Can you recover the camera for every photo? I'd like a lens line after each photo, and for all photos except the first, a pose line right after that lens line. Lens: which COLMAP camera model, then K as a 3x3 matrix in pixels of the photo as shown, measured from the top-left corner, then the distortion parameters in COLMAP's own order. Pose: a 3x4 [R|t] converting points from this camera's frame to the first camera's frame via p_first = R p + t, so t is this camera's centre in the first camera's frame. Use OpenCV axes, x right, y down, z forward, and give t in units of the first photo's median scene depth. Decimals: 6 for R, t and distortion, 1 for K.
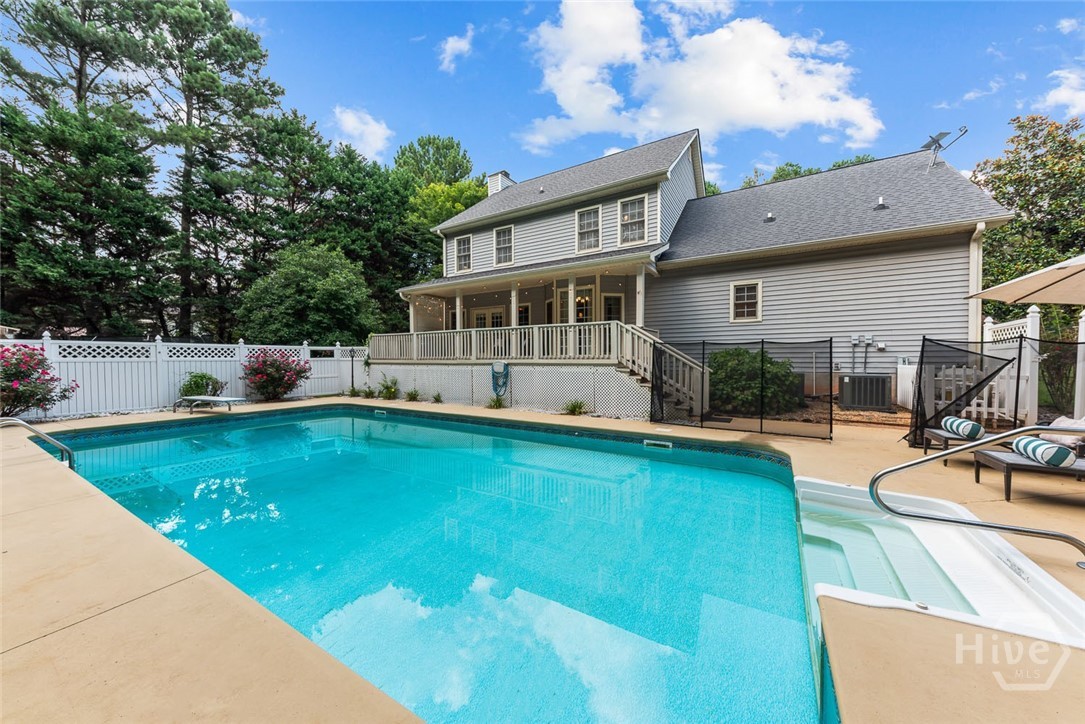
lens RADIAL K [[379.5, 0, 542.5], [0, 379.5, 362.0], [0, 0, 1]] dist [0.000077, -0.000082]
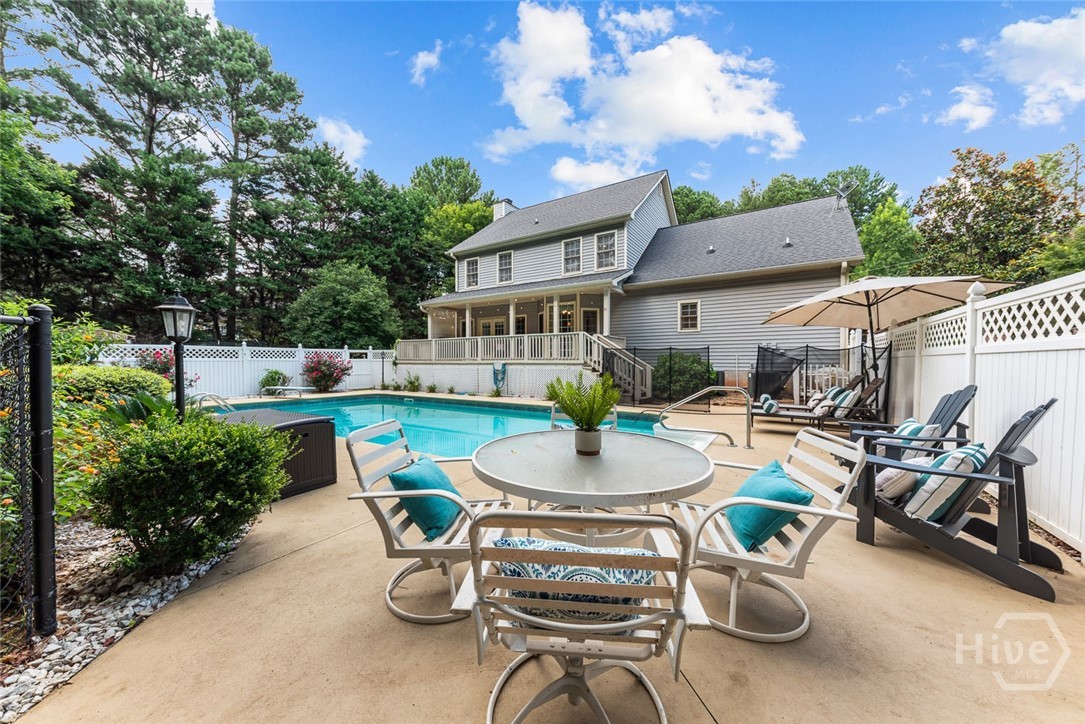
lens RADIAL K [[379.5, 0, 542.5], [0, 379.5, 362.0], [0, 0, 1]] dist [0.000077, -0.000082]
pose [[0.999729, 0.002839, -0.023101, 0.046391], [-0.003006, 0.999970, -0.007175, 0.005729], [0.023080, 0.007242, 0.999707, -0.210146]]
